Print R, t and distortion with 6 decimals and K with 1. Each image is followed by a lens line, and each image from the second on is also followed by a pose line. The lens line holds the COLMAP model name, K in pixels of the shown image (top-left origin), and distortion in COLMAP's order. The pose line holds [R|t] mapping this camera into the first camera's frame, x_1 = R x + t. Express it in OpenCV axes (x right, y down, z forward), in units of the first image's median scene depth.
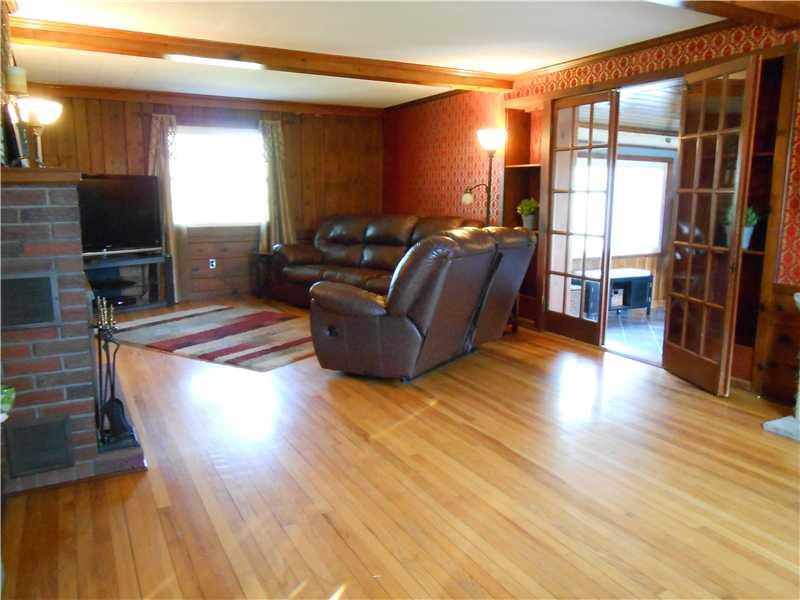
lens RADIAL K [[626.1, 0, 394.7], [0, 626.1, 299.0], [0, 0, 1]] dist [-0.027453, 0.059917]
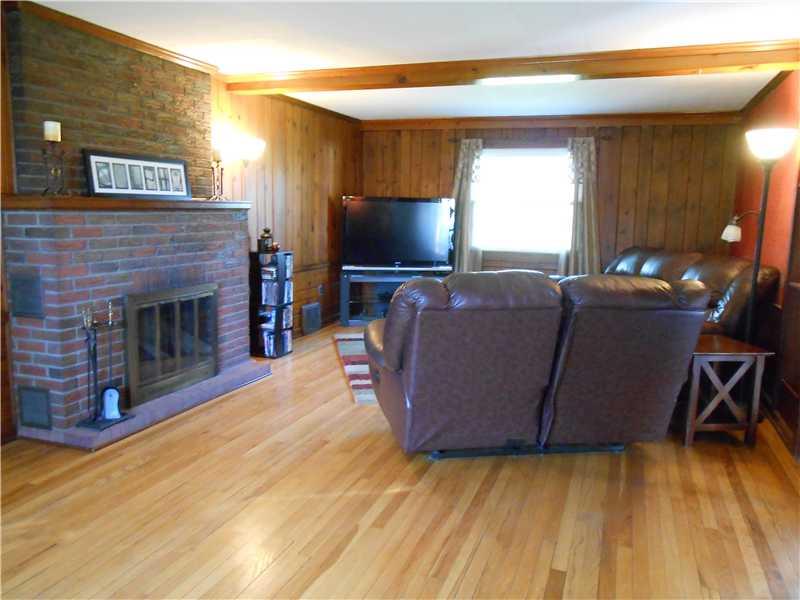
lens RADIAL K [[626.1, 0, 394.7], [0, 626.1, 299.0], [0, 0, 1]] dist [-0.027453, 0.059917]
pose [[0.670010, 0.119343, -0.732697, 0.415238], [-0.142606, 0.989302, 0.030734, -0.065669], [0.728526, 0.083895, 0.679861, 0.304741]]
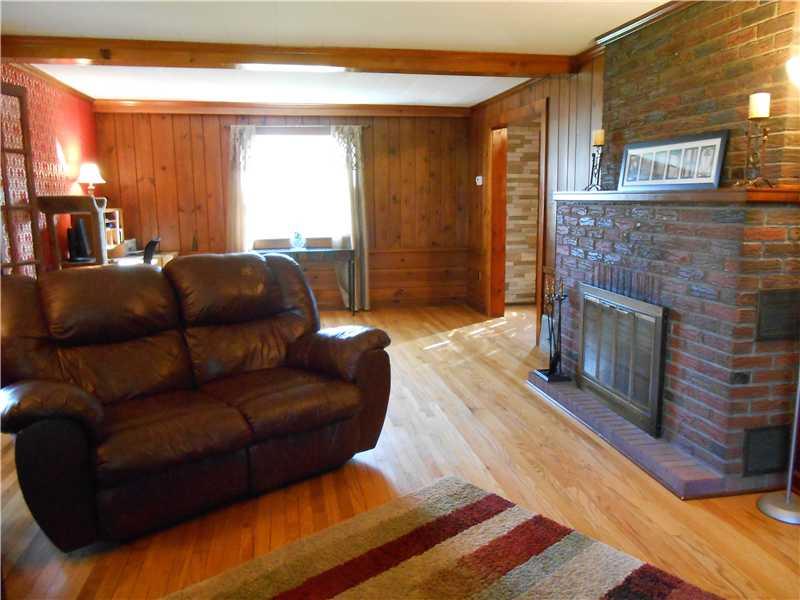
lens RADIAL K [[626.1, 0, 394.7], [0, 626.1, 299.0], [0, 0, 1]] dist [-0.027453, 0.059917]
pose [[-0.958300, -0.035962, 0.283491, -0.267352], [0.057993, 0.946932, 0.316159, -0.229322], [-0.279817, 0.319416, -0.905360, 1.263849]]
